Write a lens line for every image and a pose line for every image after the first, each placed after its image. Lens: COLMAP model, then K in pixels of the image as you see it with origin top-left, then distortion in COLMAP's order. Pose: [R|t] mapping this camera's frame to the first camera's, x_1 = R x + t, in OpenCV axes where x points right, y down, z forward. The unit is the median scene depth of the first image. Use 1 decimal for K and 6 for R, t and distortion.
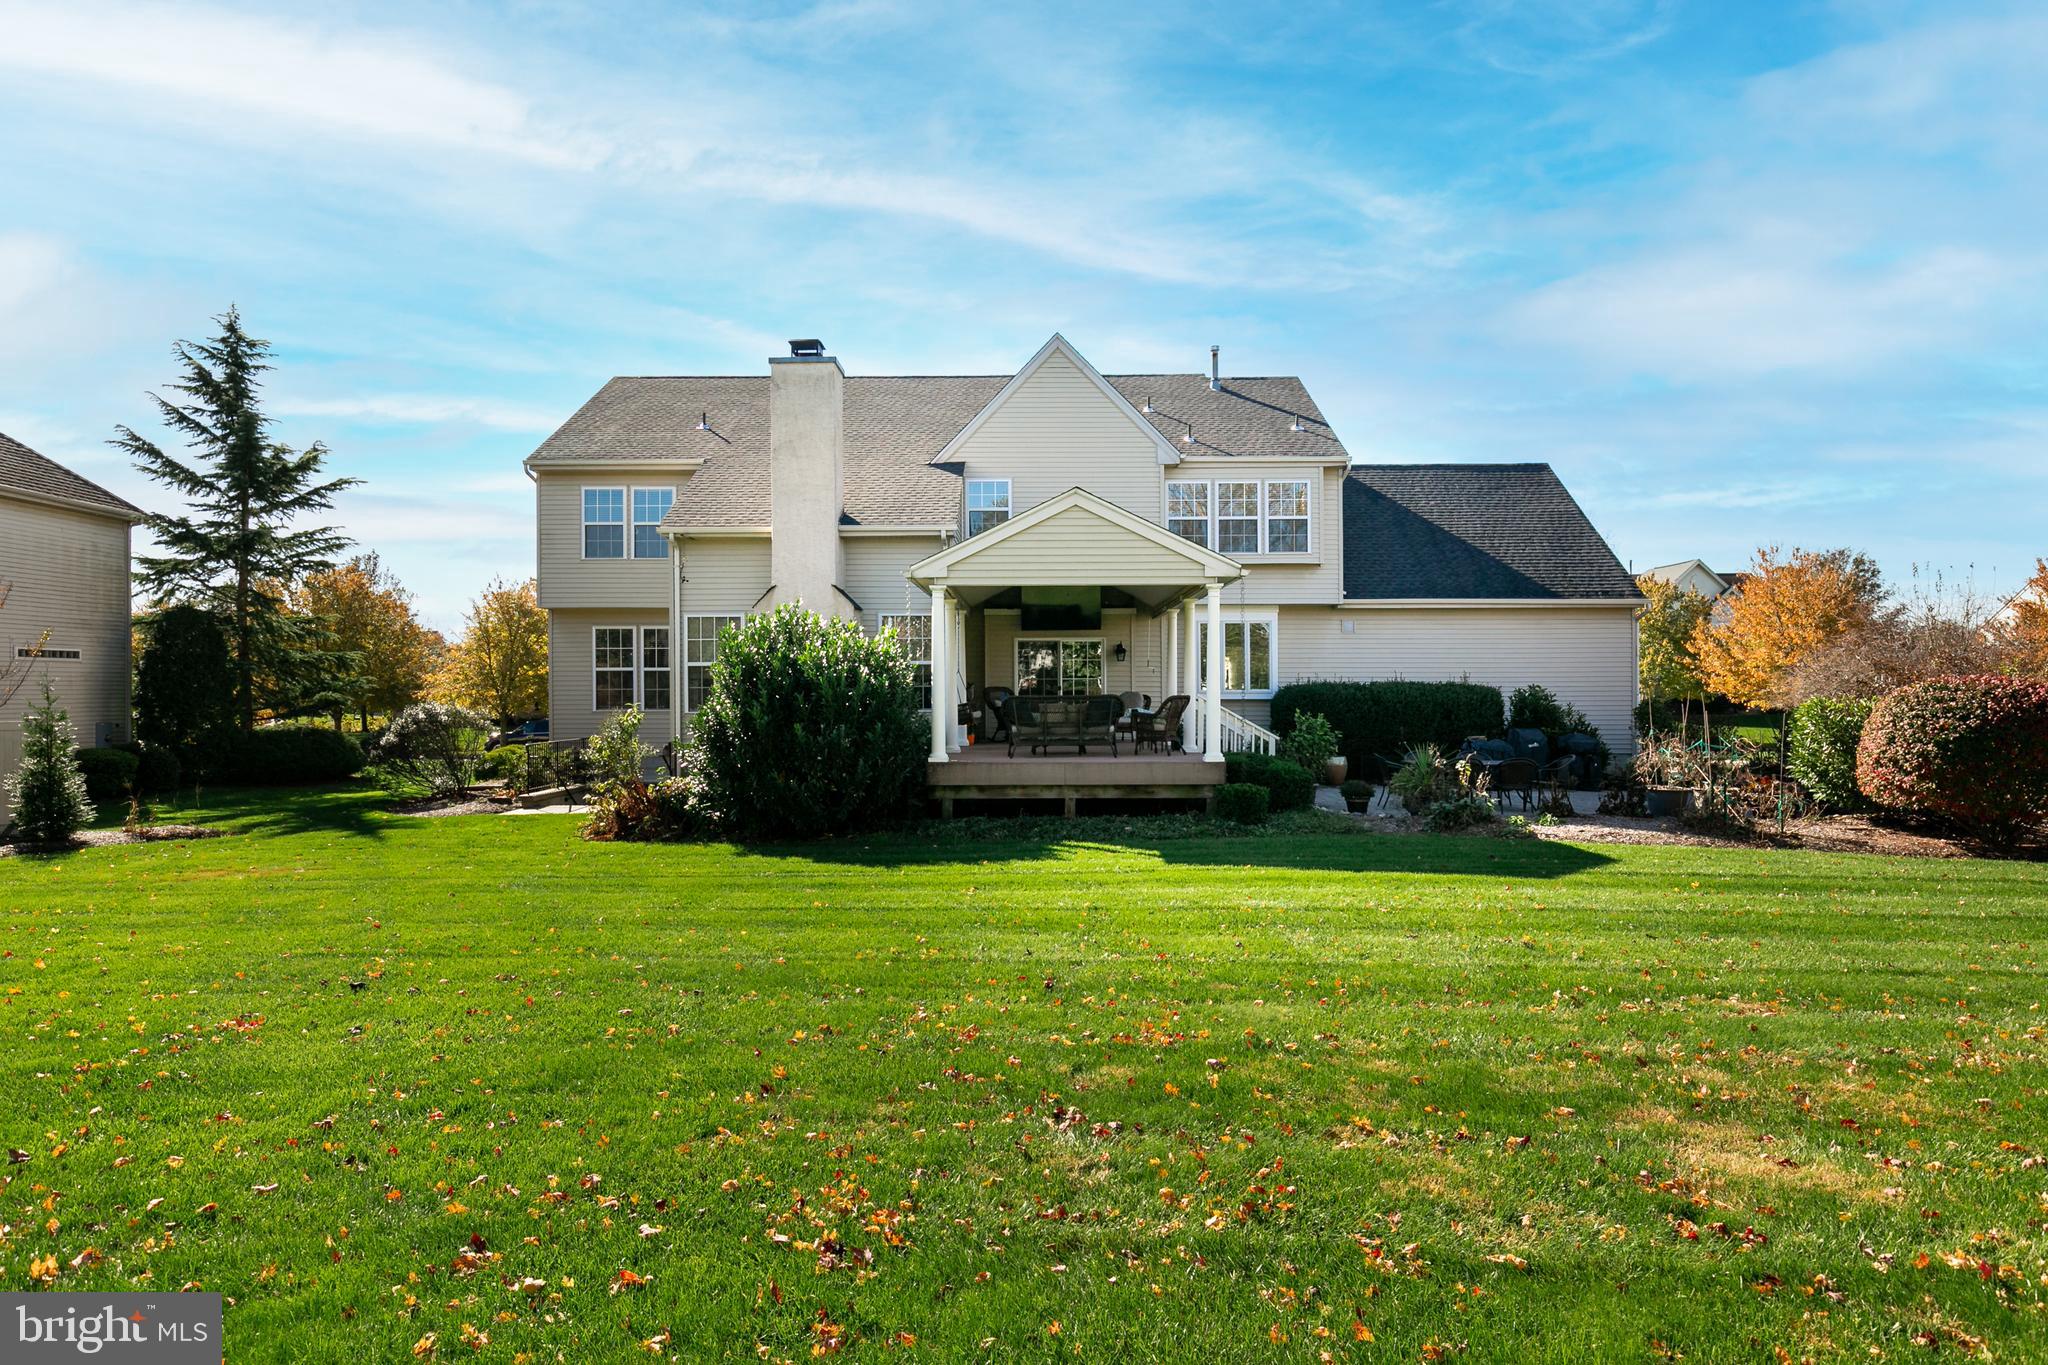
lens RADIAL K [[1201.8, 0, 1034.0], [0, 1201.8, 684.8], [0, 0, 1]] dist [0.001867, -0.000987]
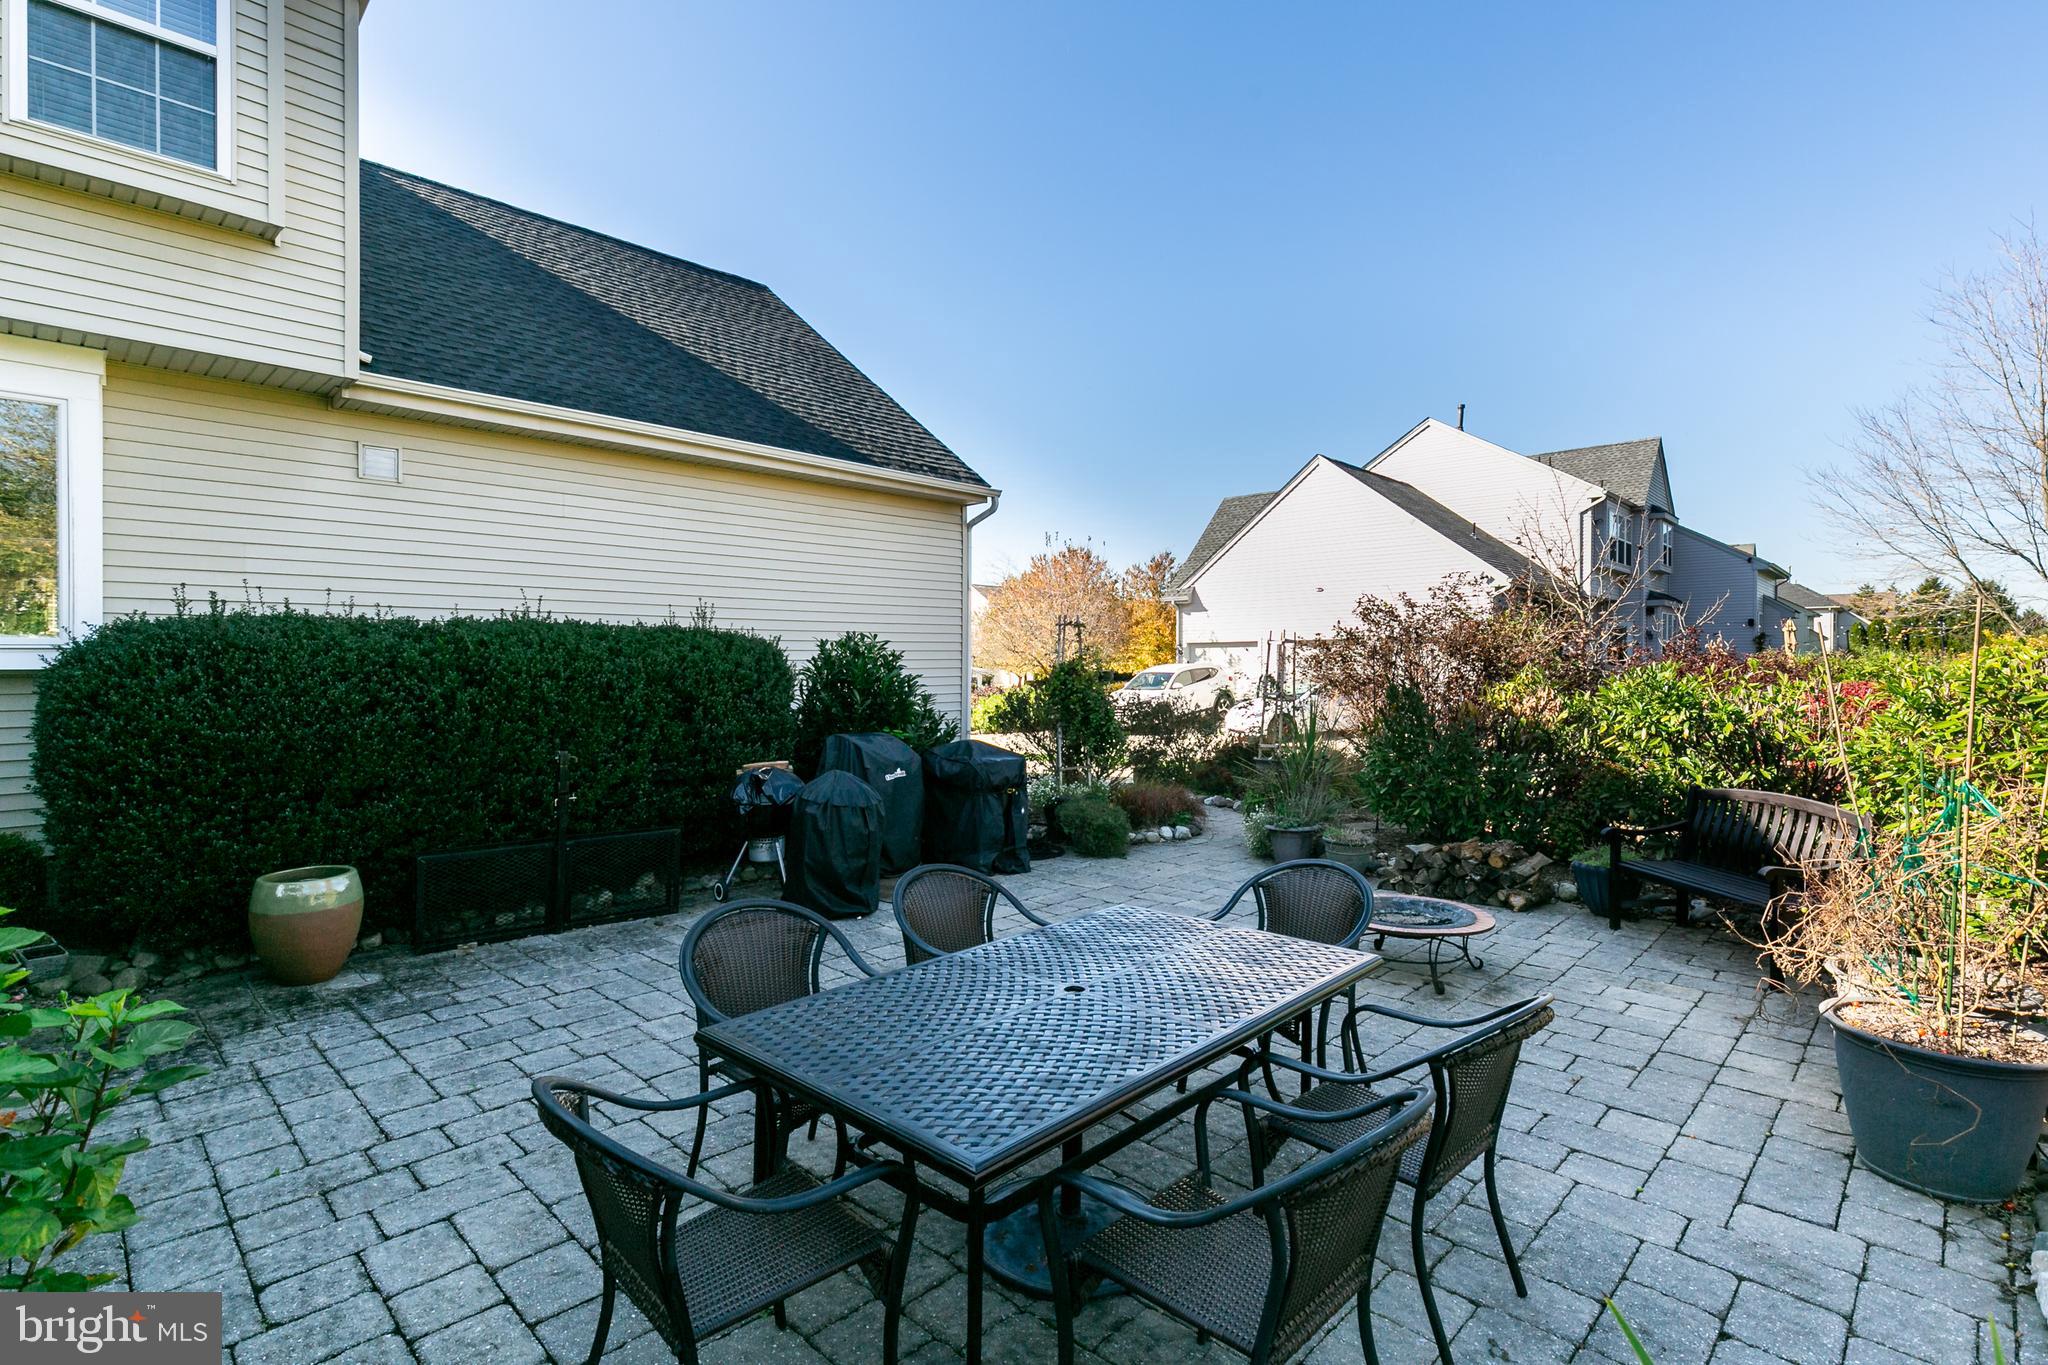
lens RADIAL K [[991.0, 0, 1024.0], [0, 991.0, 682.5], [0, 0, 1]] dist [-0.020799, 0.000222]
pose [[0.703110, -0.013517, 0.710953, 0.195826], [0.004471, 0.999884, 0.014589, 0.012808], [-0.711067, -0.007080, 0.703088, 0.688709]]
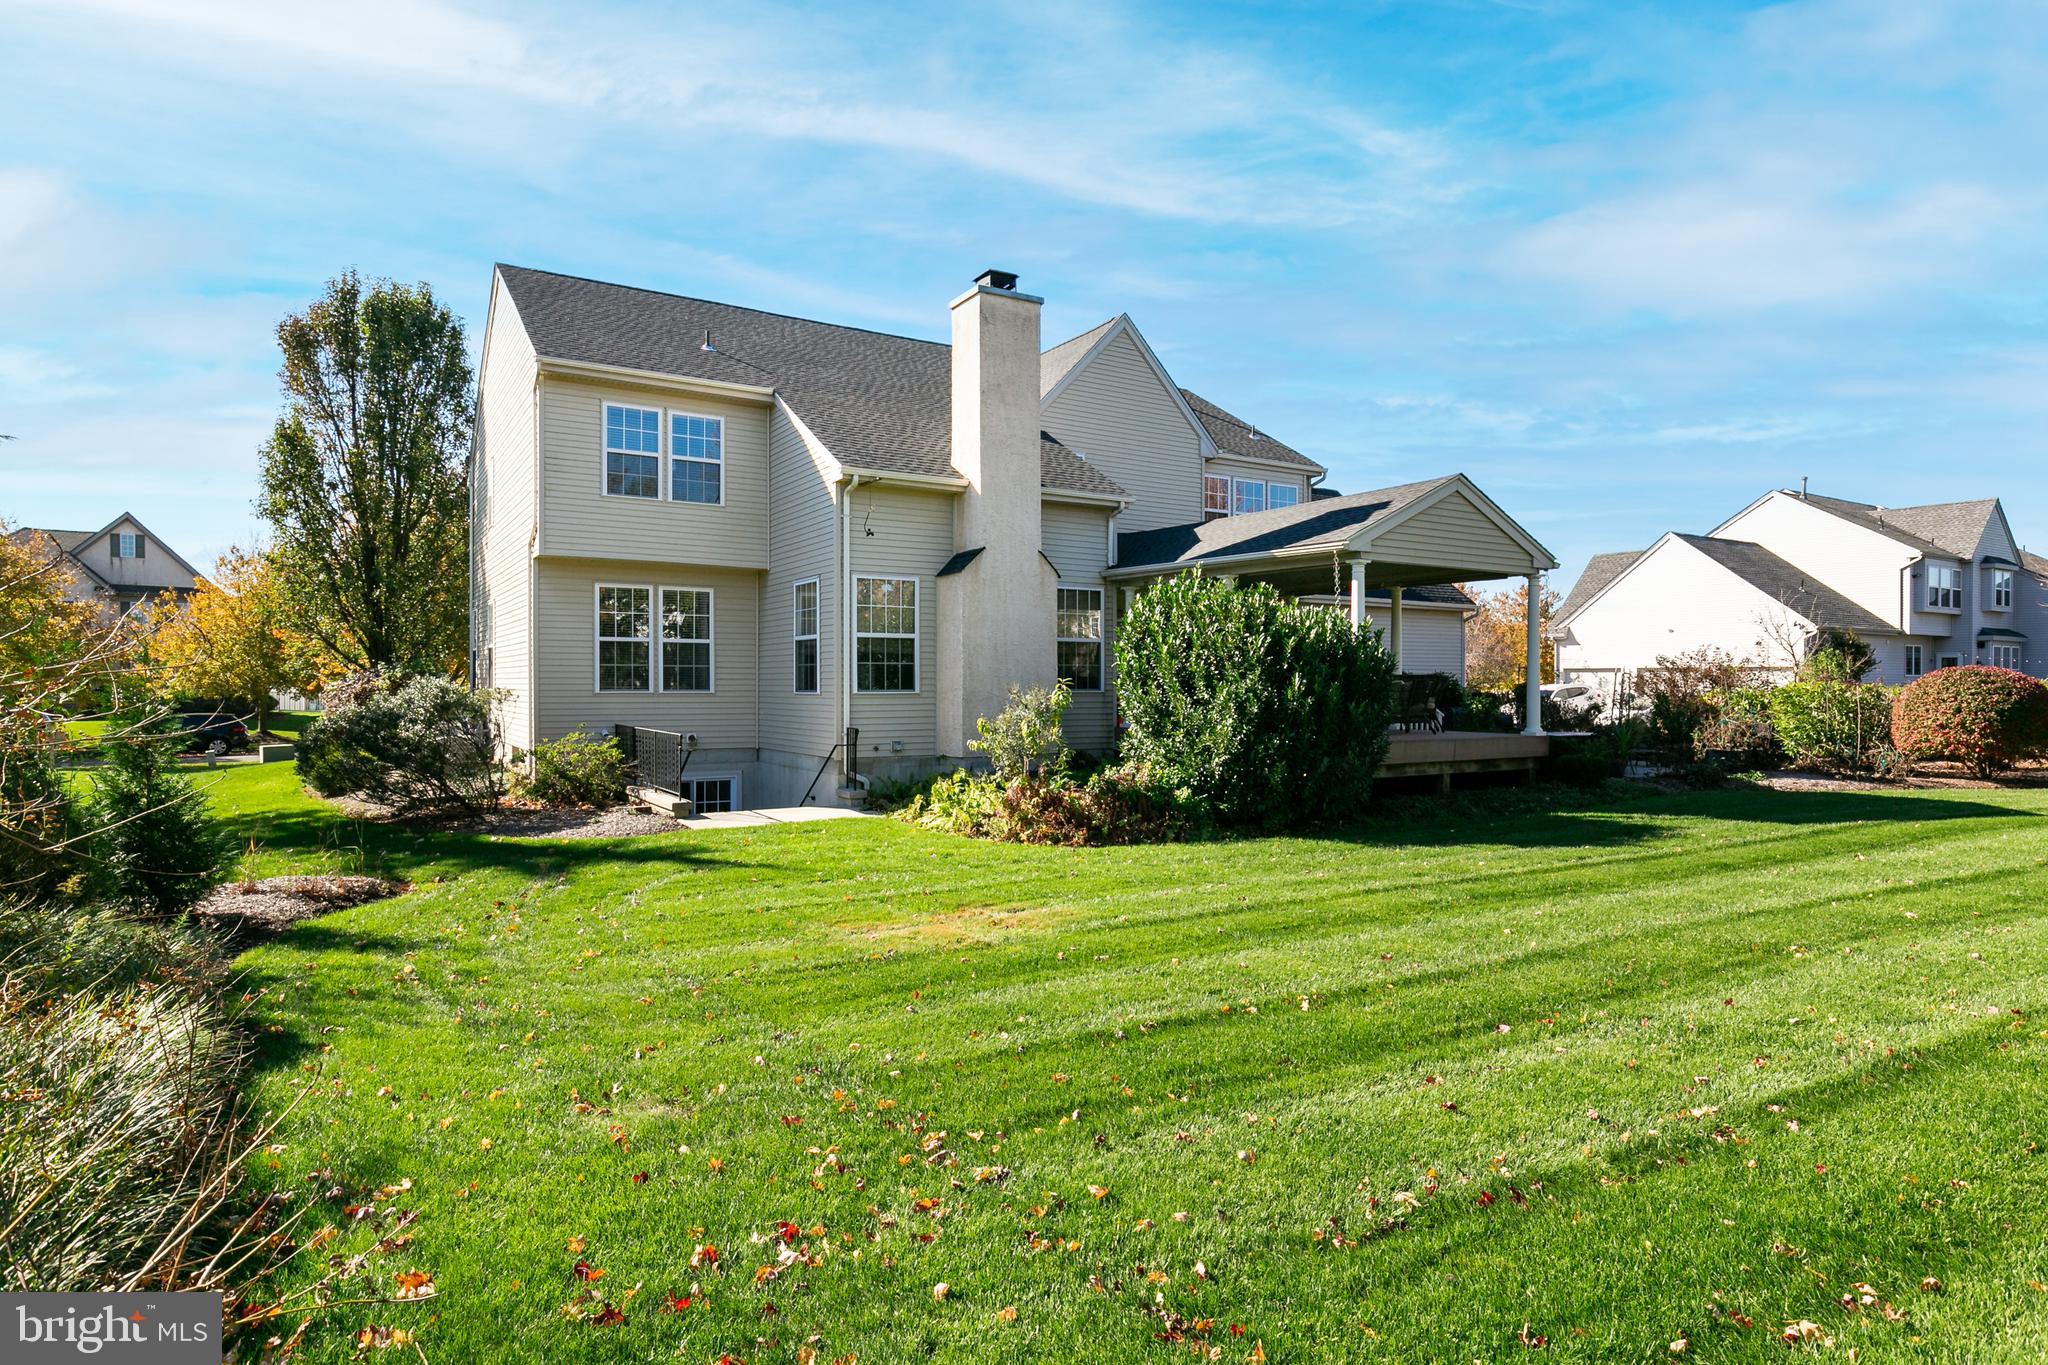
lens RADIAL K [[1199.8, 0, 1024.0], [0, 1199.8, 682.5], [0, 0, 1]] dist [0.000485, 0.001399]
pose [[0.851035, 0.006995, 0.525062, -0.557616], [-0.008646, 0.999962, 0.000691, 0.012183], [-0.525038, -0.005128, 0.851064, 0.208004]]
